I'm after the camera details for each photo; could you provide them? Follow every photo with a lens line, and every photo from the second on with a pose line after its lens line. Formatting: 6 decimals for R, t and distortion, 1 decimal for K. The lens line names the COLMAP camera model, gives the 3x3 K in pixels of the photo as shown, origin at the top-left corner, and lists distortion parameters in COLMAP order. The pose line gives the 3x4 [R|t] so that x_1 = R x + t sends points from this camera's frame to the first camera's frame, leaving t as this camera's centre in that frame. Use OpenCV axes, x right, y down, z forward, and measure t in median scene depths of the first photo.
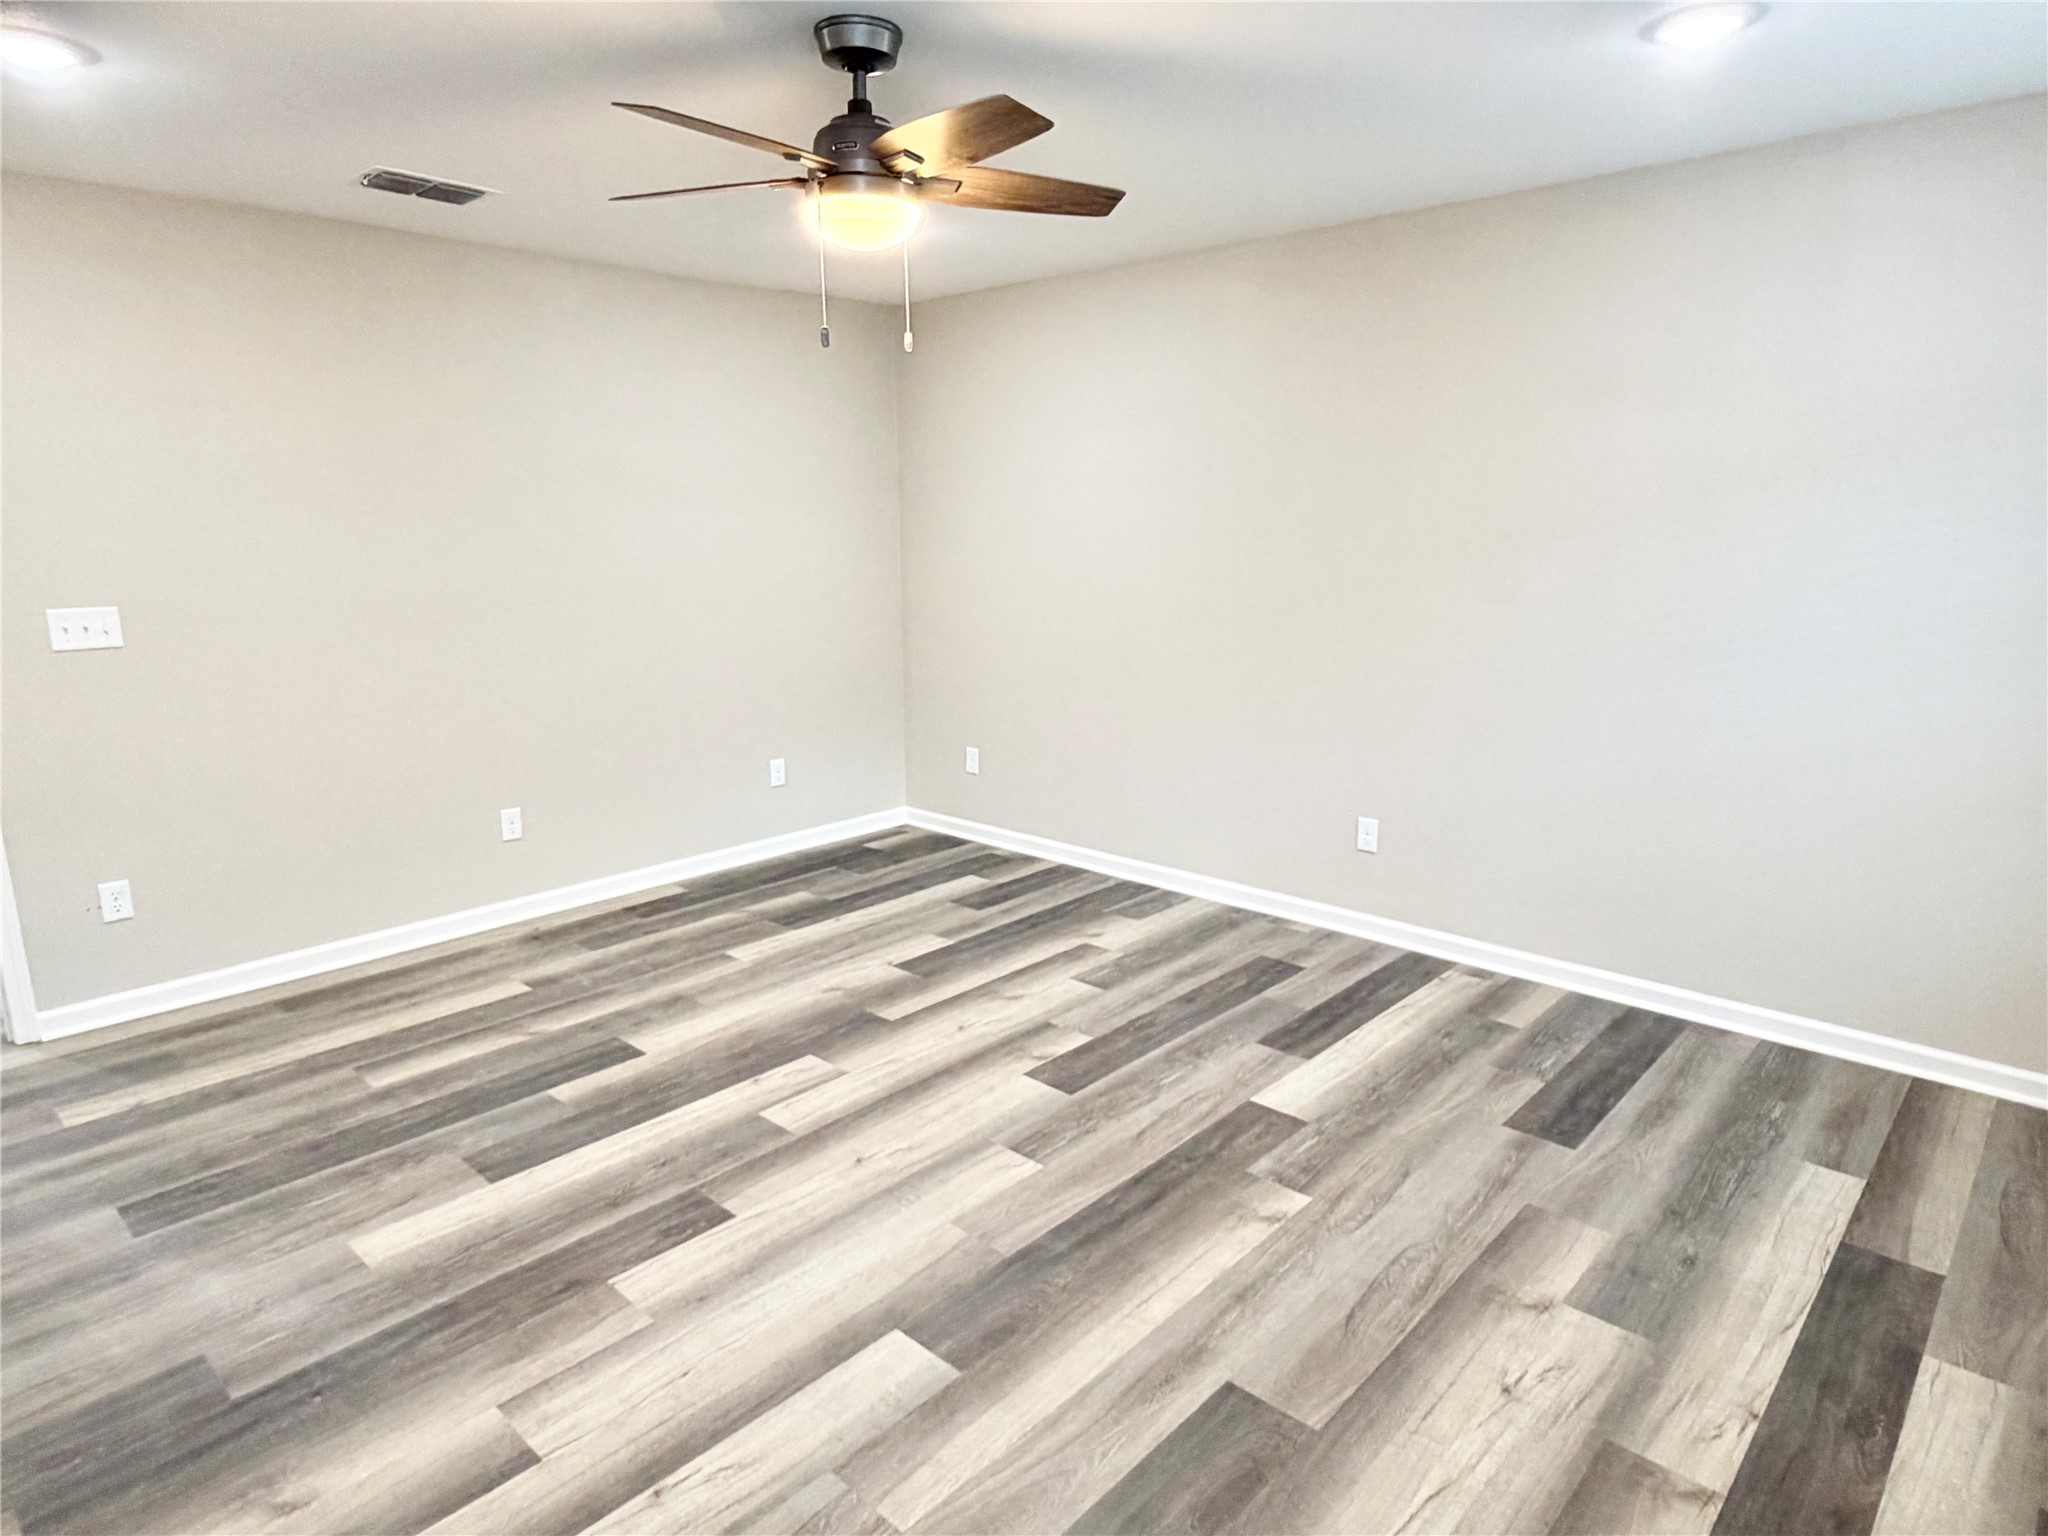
lens RADIAL K [[1214.2, 0, 1023.3], [0, 1214.2, 763.2], [0, 0, 1]] dist [0.007006, 0.001687]
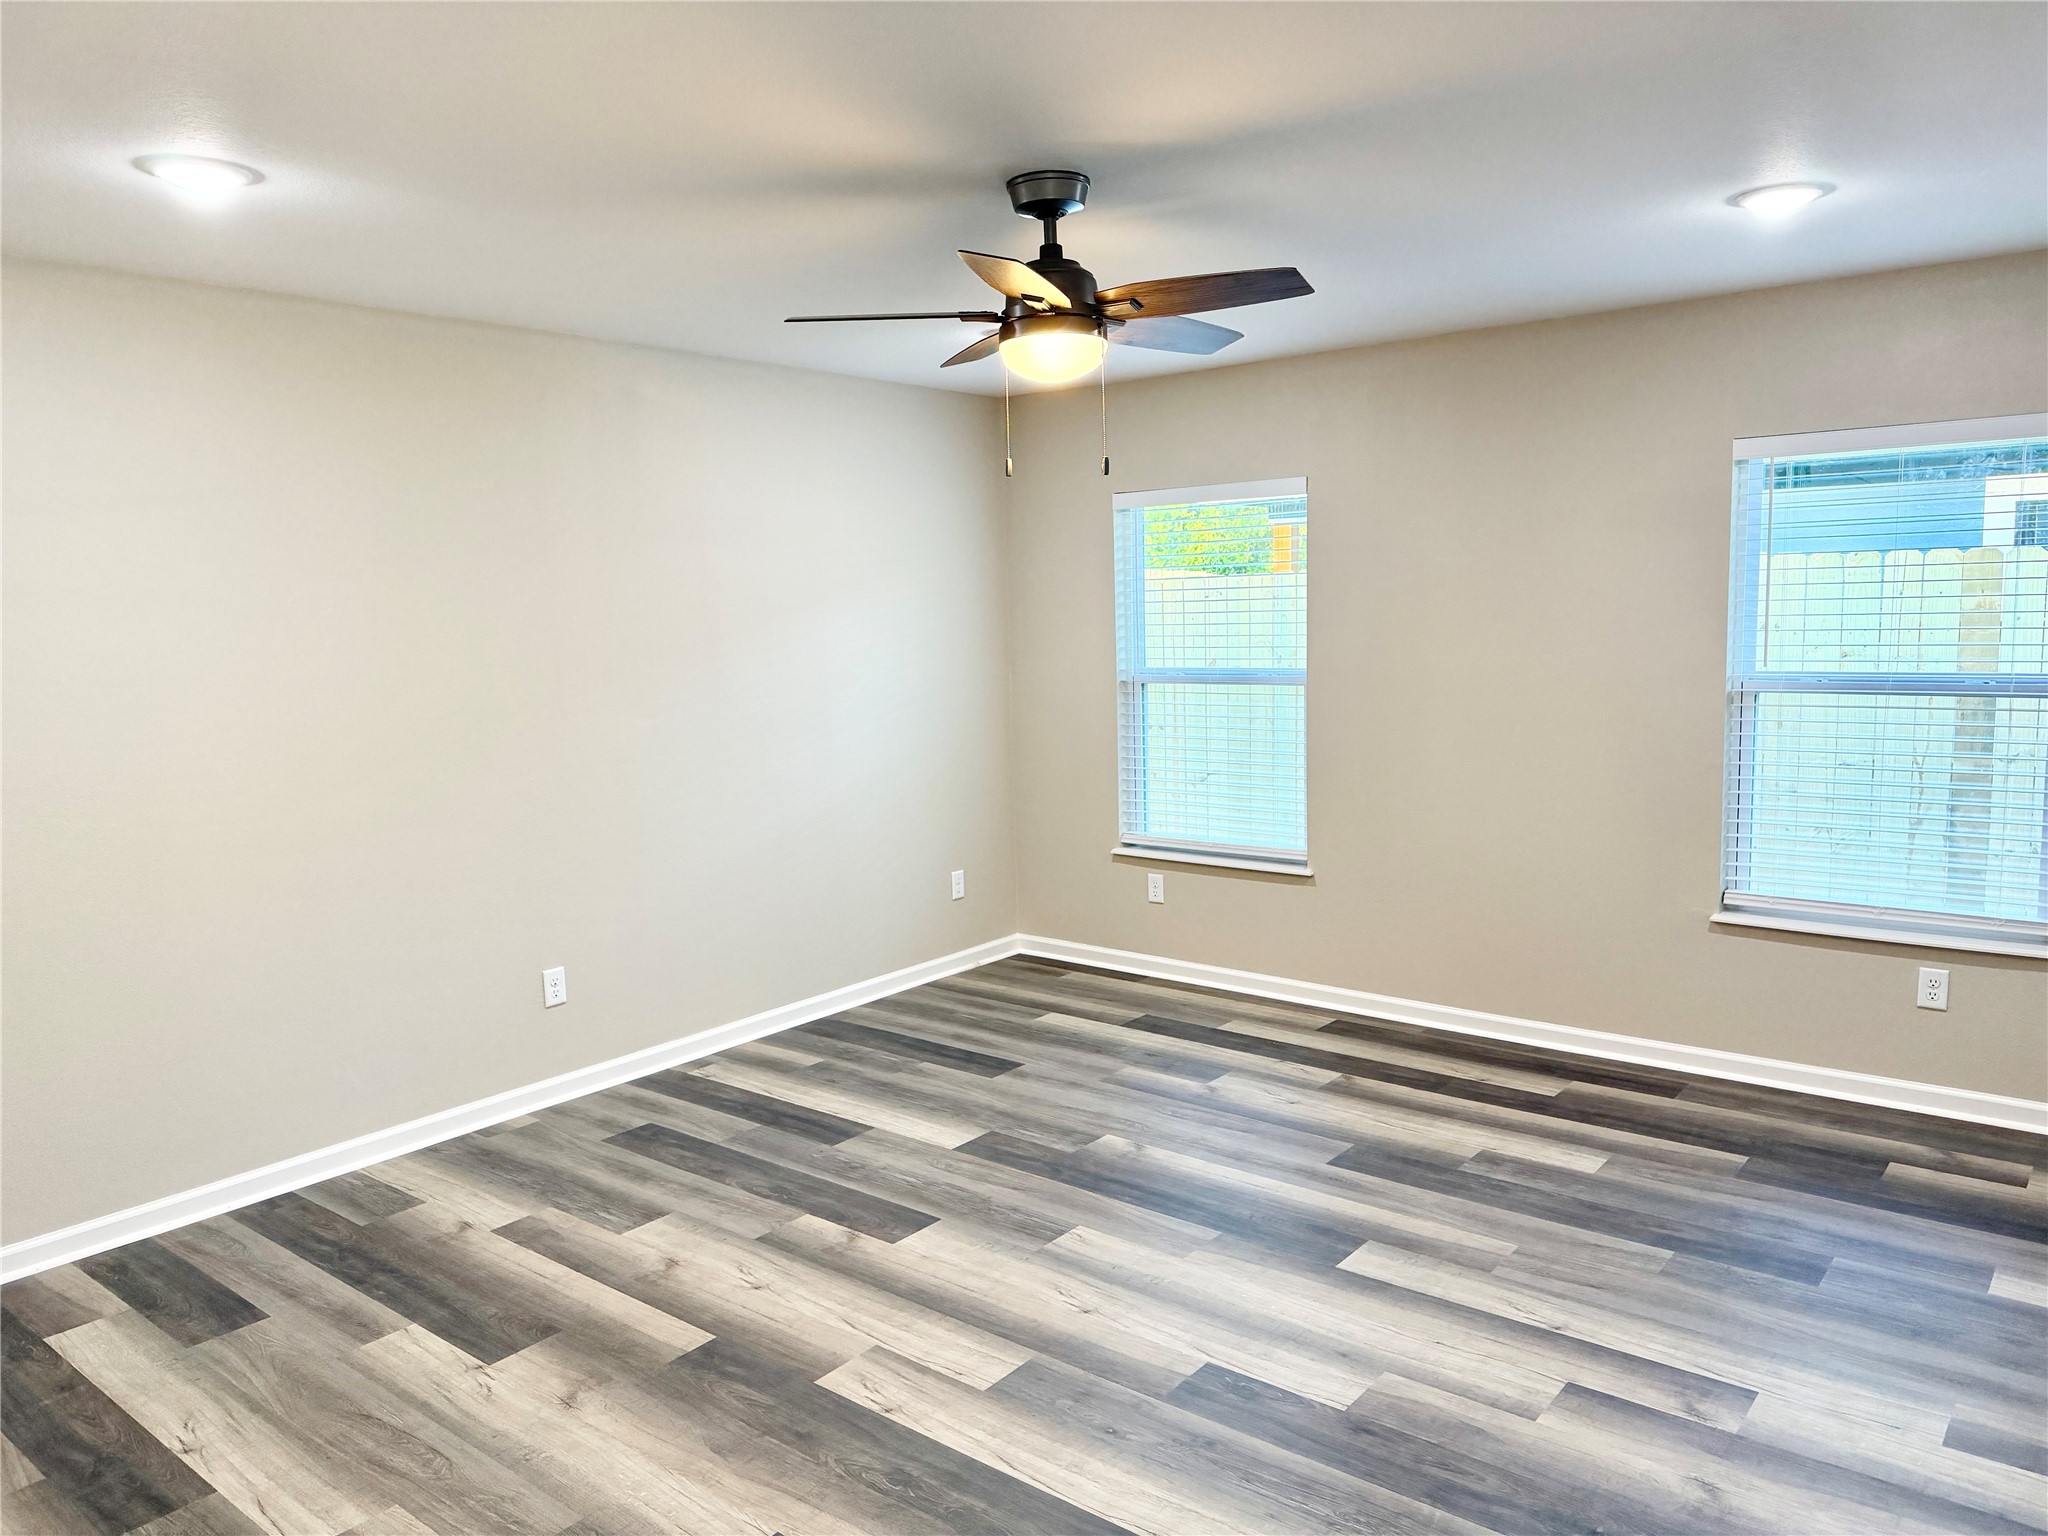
lens RADIAL K [[1432.5, 0, 1027.6], [0, 1432.5, 765.3], [0, 0, 1]] dist [0.065917, -0.079147]
pose [[-0.066035, -0.106327, 0.992136, -1.025990], [0.228772, 0.966207, 0.118775, -0.192495], [-0.971238, 0.234816, -0.039478, 0.847618]]
